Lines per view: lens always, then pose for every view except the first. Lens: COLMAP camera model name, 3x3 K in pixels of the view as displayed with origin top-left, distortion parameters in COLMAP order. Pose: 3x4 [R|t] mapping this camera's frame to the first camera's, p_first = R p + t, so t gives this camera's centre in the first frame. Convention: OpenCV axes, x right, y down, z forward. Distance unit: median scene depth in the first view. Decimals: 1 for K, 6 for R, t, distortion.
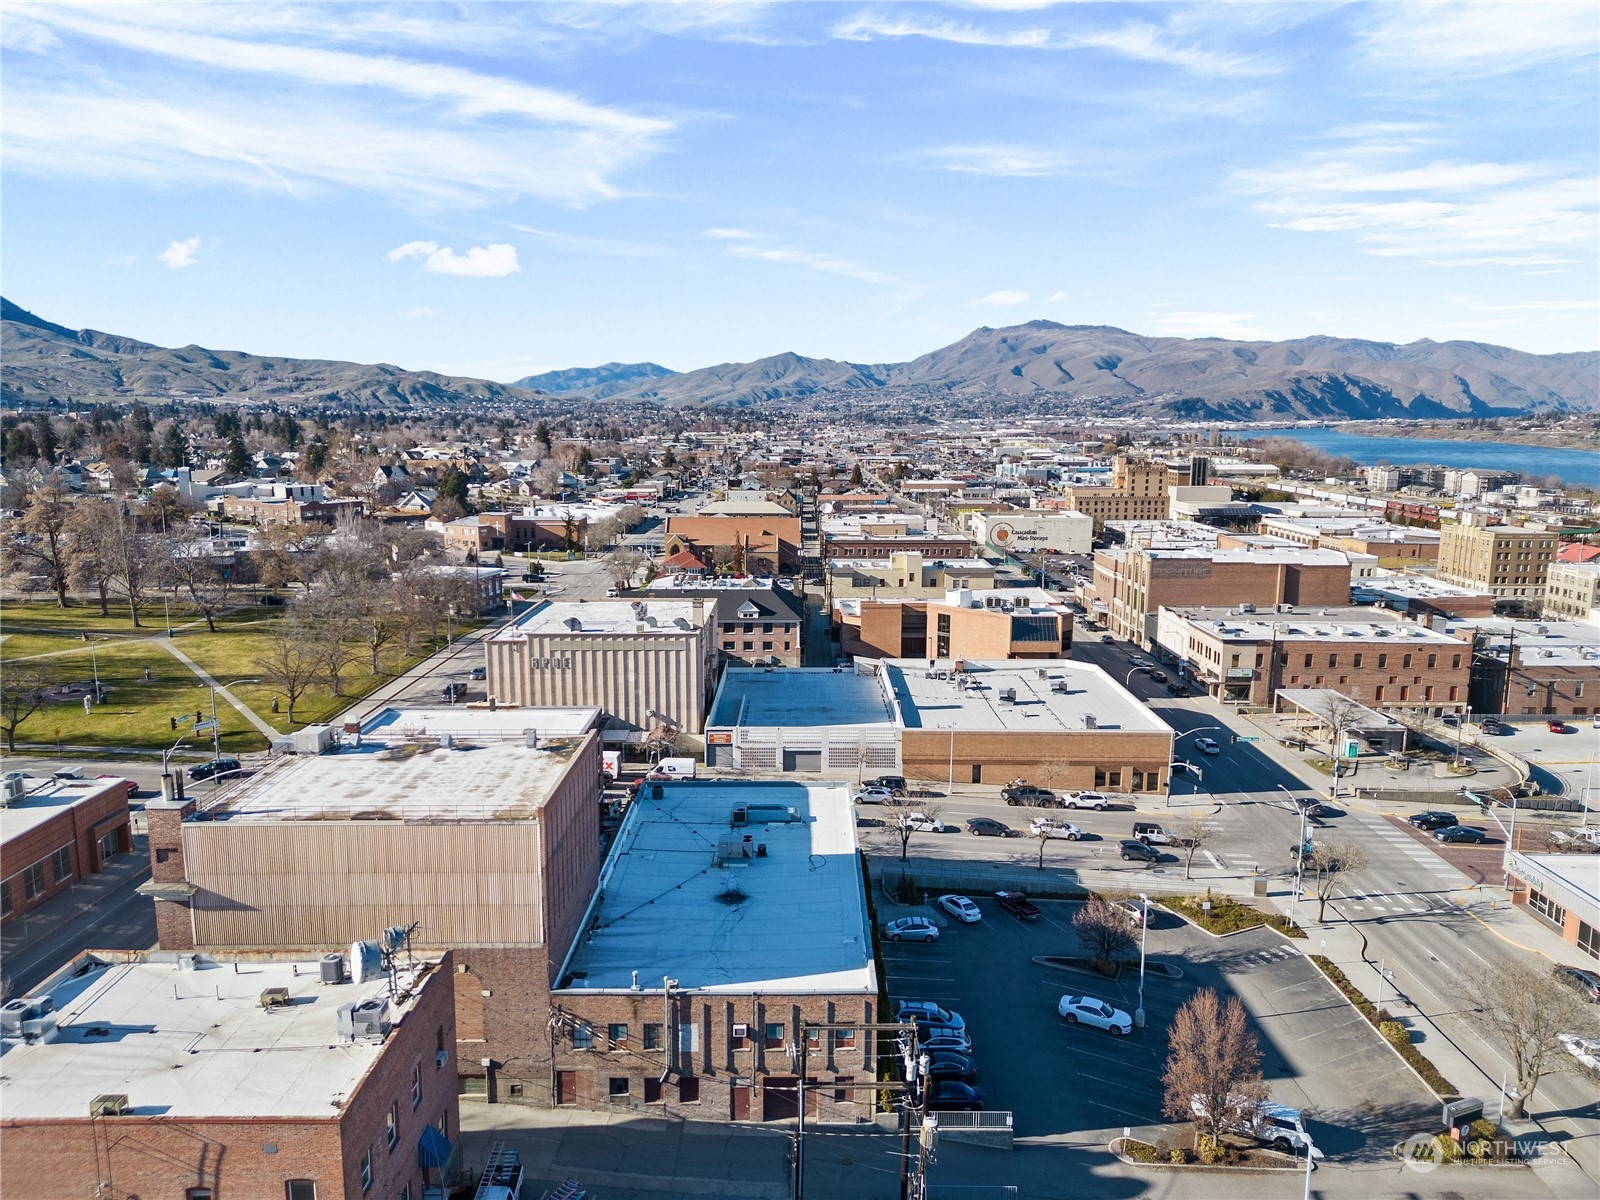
lens RADIAL K [[1108.7, 0, 797.4], [0, 1108.7, 603.1], [0, 0, 1]] dist [0.080685, -0.075133]
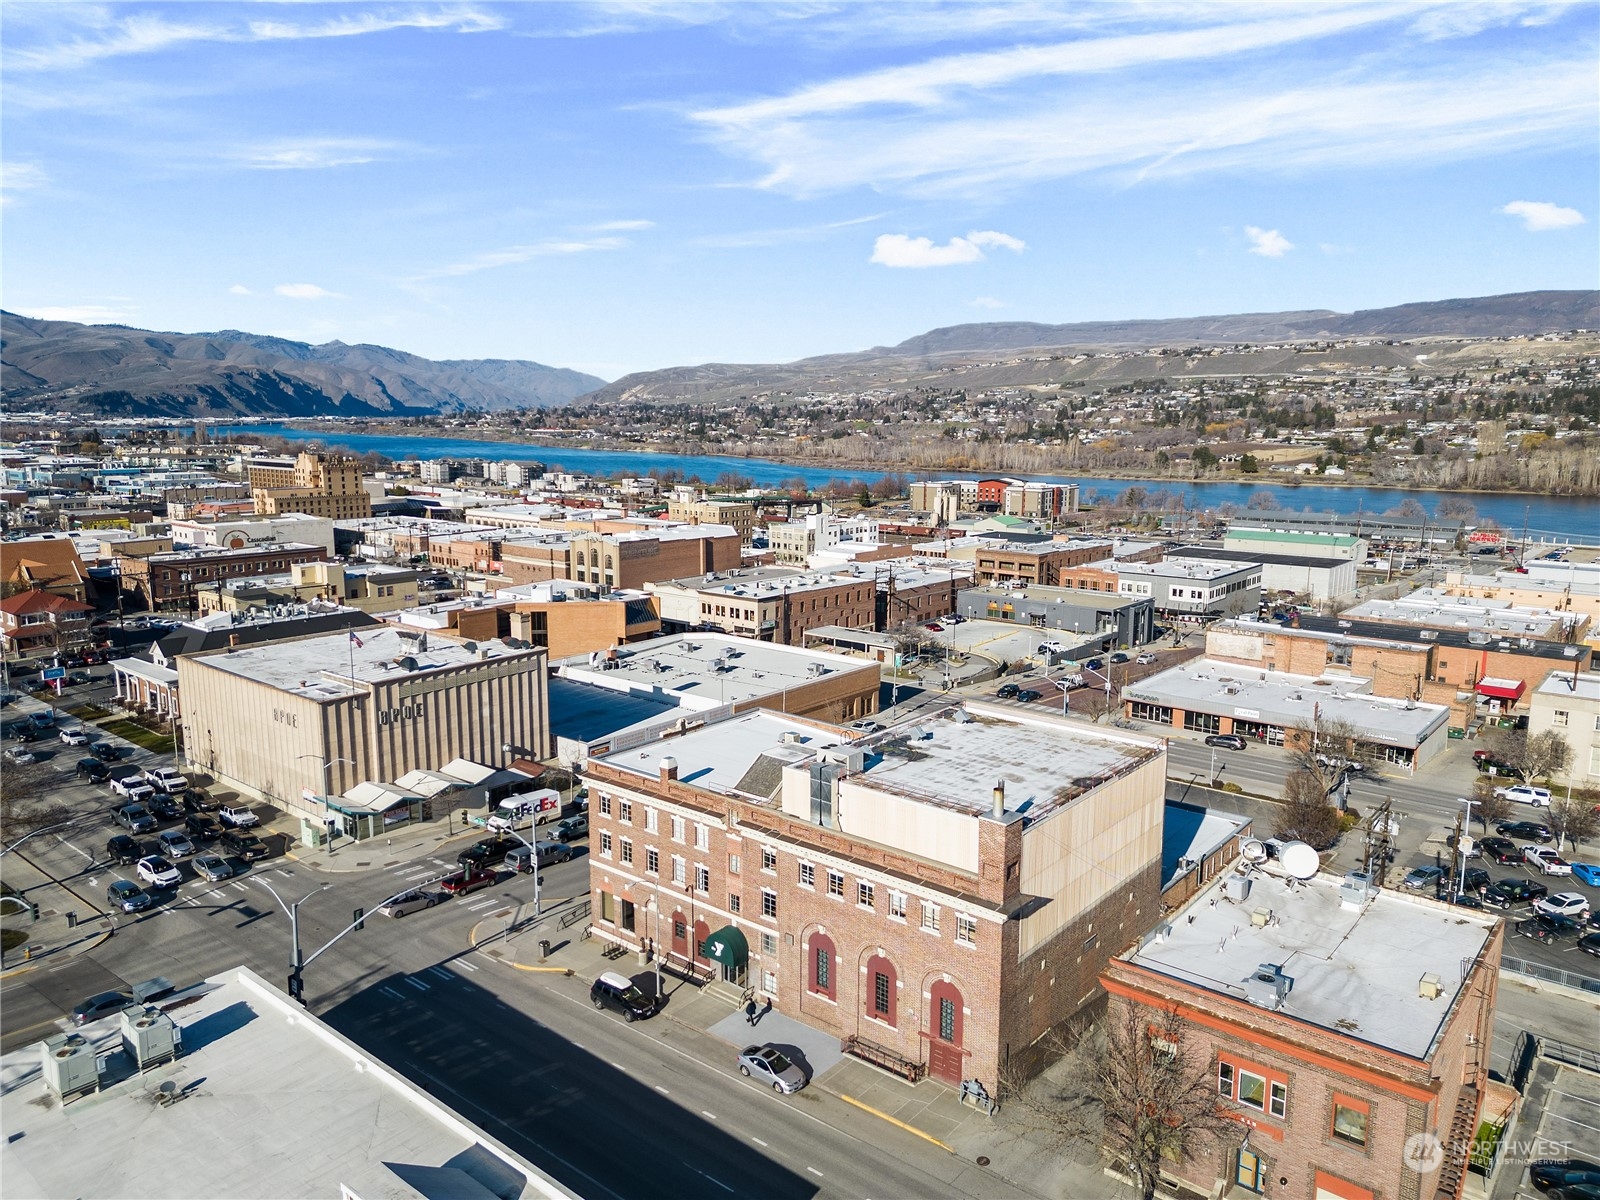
lens RADIAL K [[1113.9, 0, 801.2], [0, 1113.9, 603.5], [0, 0, 1]] dist [0.086037, -0.087471]
pose [[0.637654, -0.128884, 0.759464, -0.477567], [0.127189, 0.989988, 0.061216, -0.028768], [-0.759750, 0.057561, 0.647663, 0.177167]]
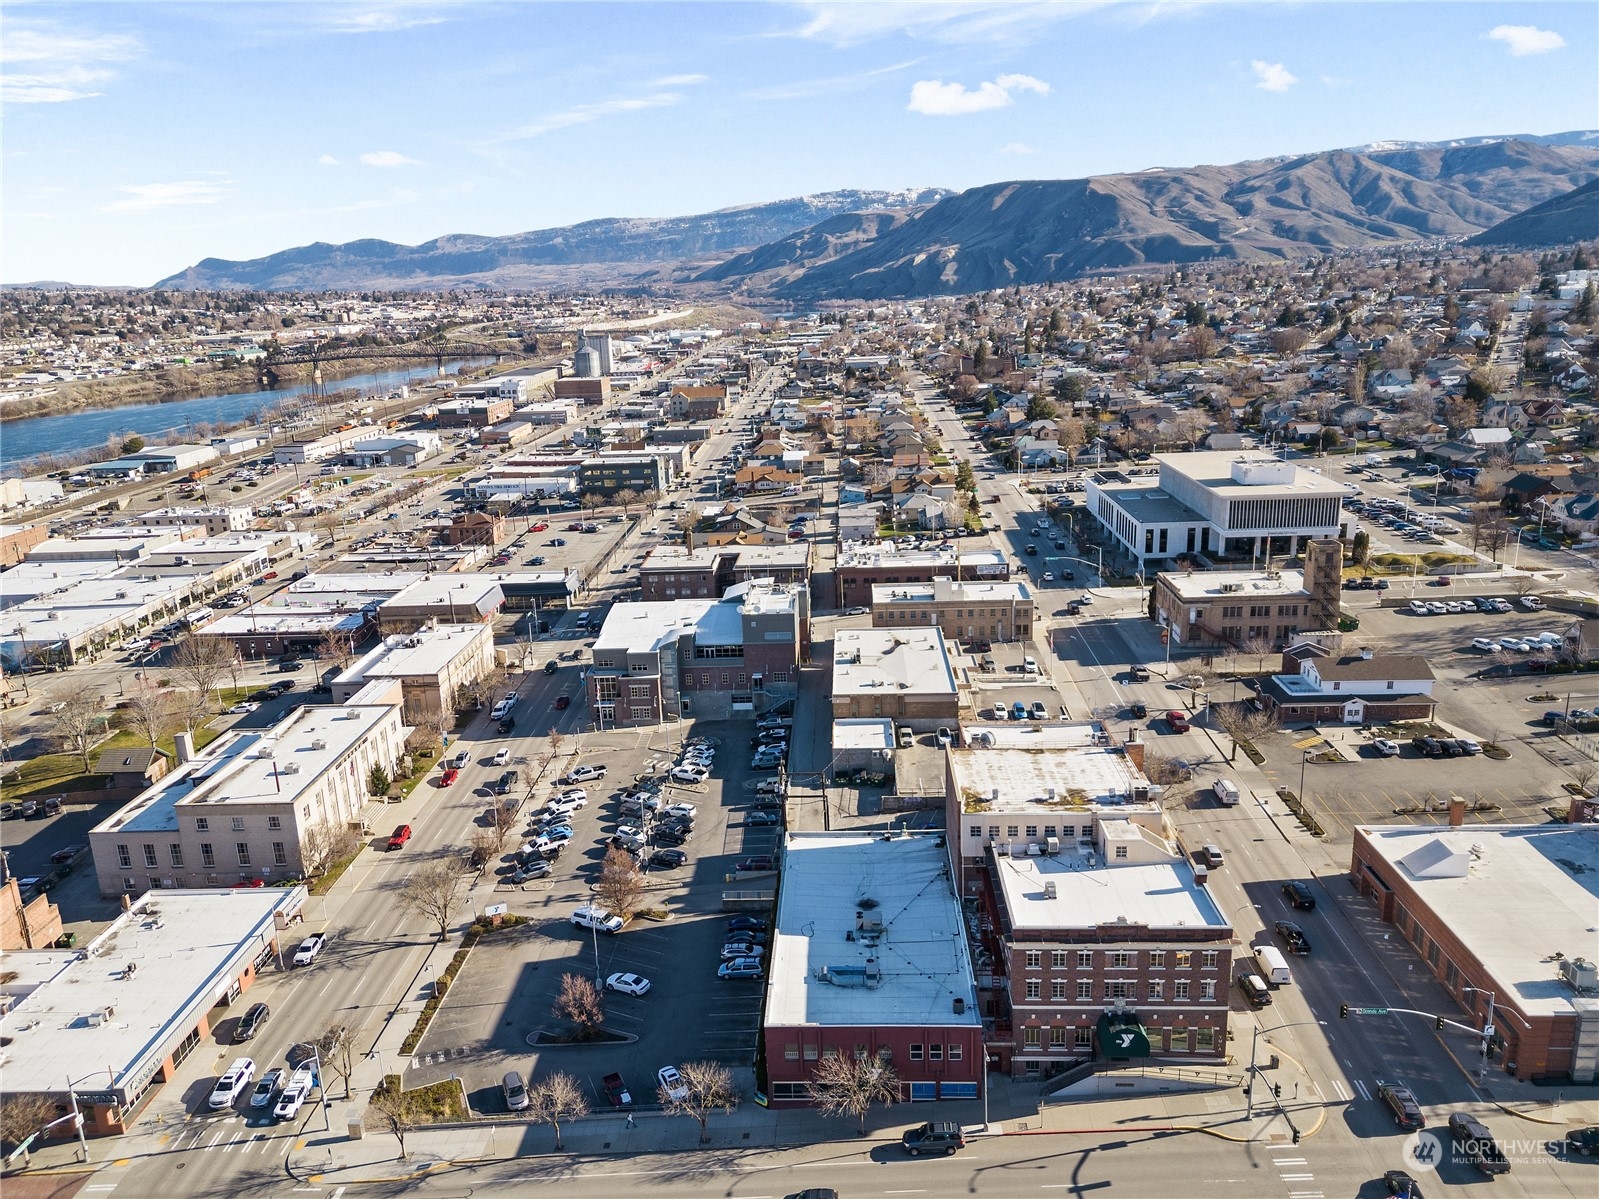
lens RADIAL K [[1164.8, 0, 786.2], [0, 1164.8, 603.0], [0, 0, 1]] dist [0.067001, -0.057517]
pose [[-0.998290, 0.023355, 0.053597, -0.019181], [0.043797, 0.906022, 0.420959, -0.335915], [-0.038728, 0.422587, -0.905495, 0.989419]]
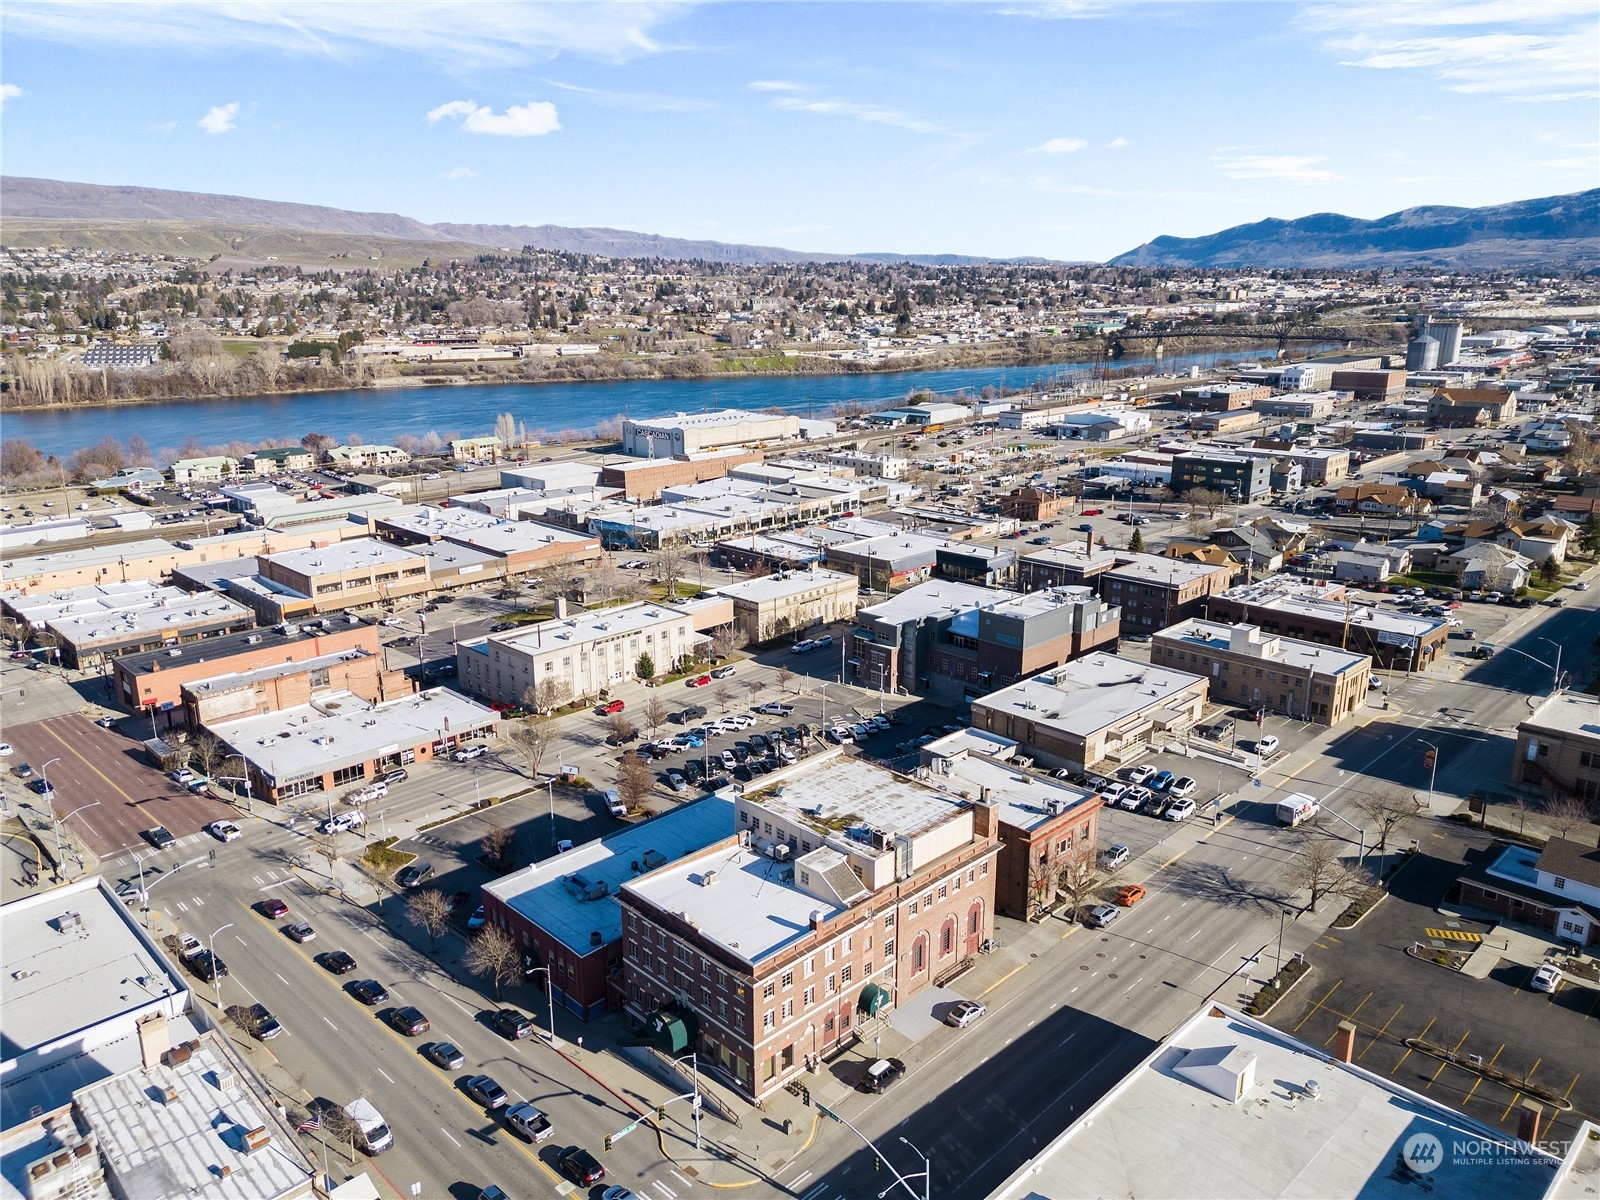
lens RADIAL K [[1134.6, 0, 751.6], [0, 1134.6, 601.4], [0, 0, 1]] dist [0.075092, -0.073268]
pose [[-0.685761, -0.188673, 0.702946, -0.538158], [0.132001, 0.917558, 0.375050, -0.305220], [-0.715756, 0.349985, -0.604321, 0.800512]]
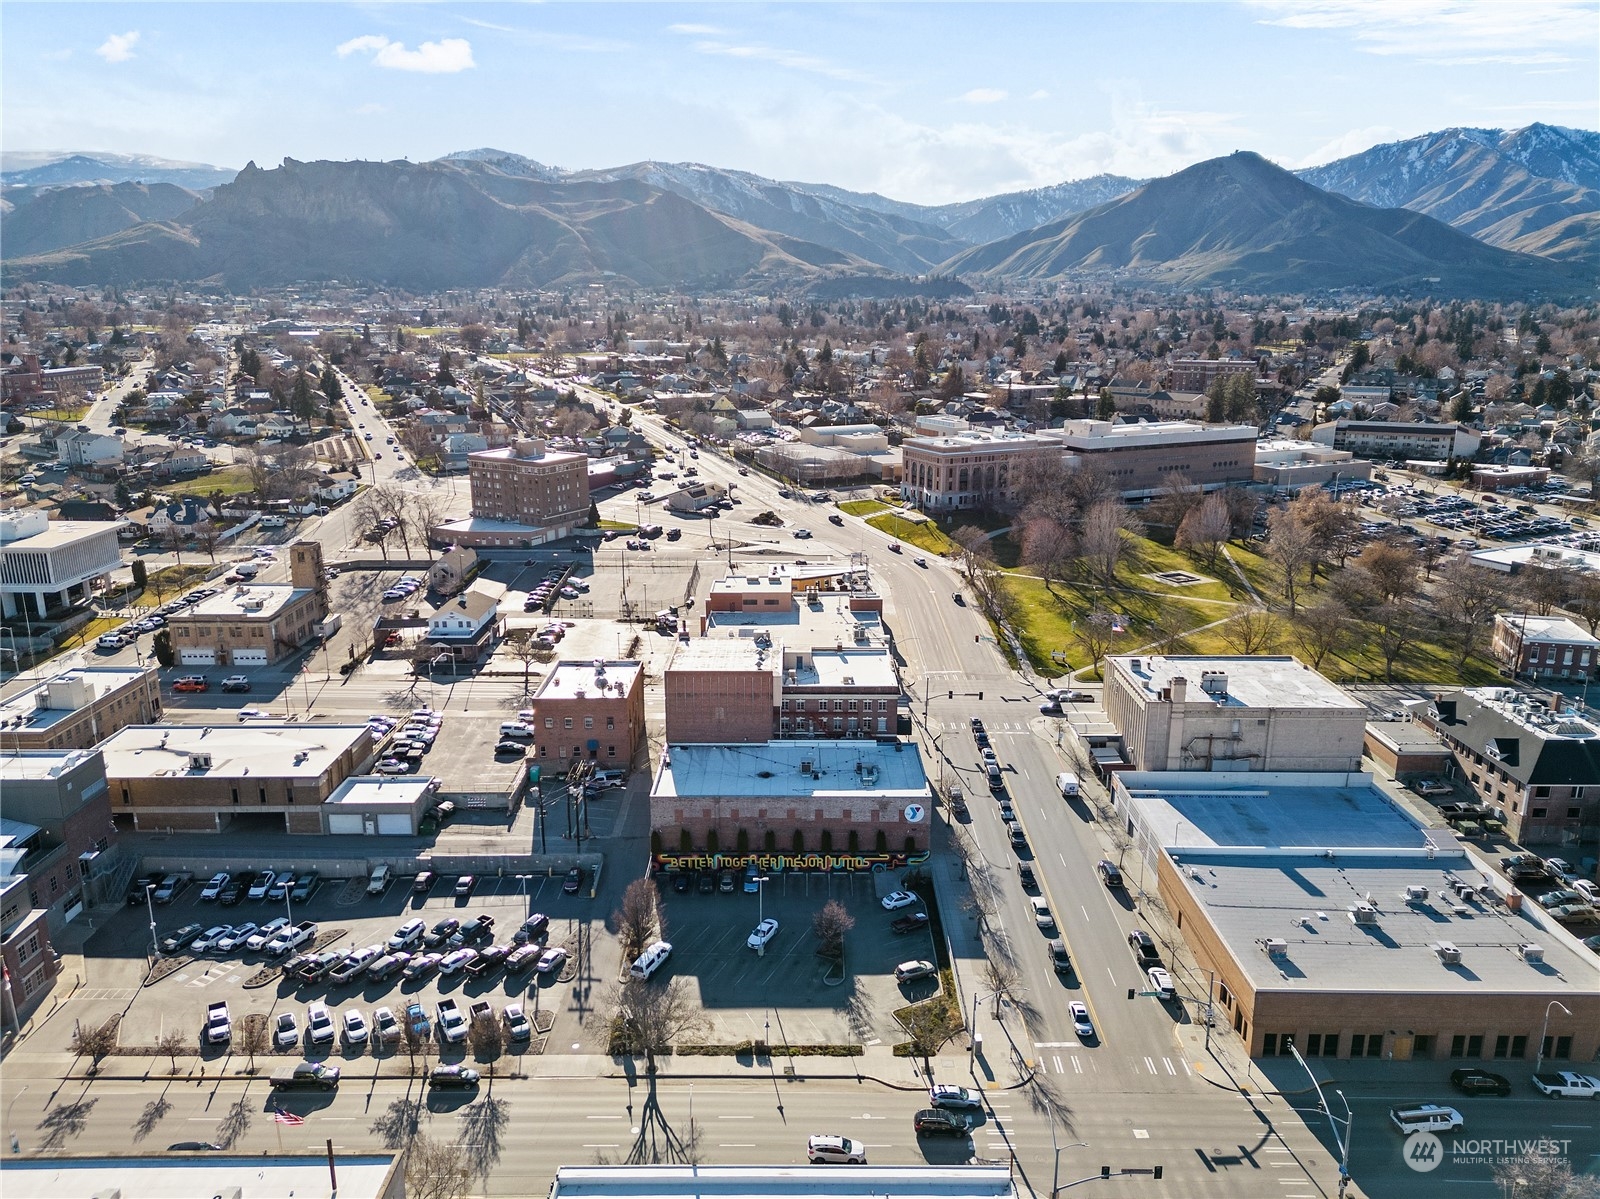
lens RADIAL K [[1140.4, 0, 800.0], [0, 1140.4, 599.5], [0, 0, 1]] dist [0.082427, -0.087541]
pose [[0.005185, 0.250618, -0.968072, 0.797380], [-0.166715, 0.954753, 0.246277, -0.236732], [0.985992, 0.160115, 0.046732, 0.403309]]
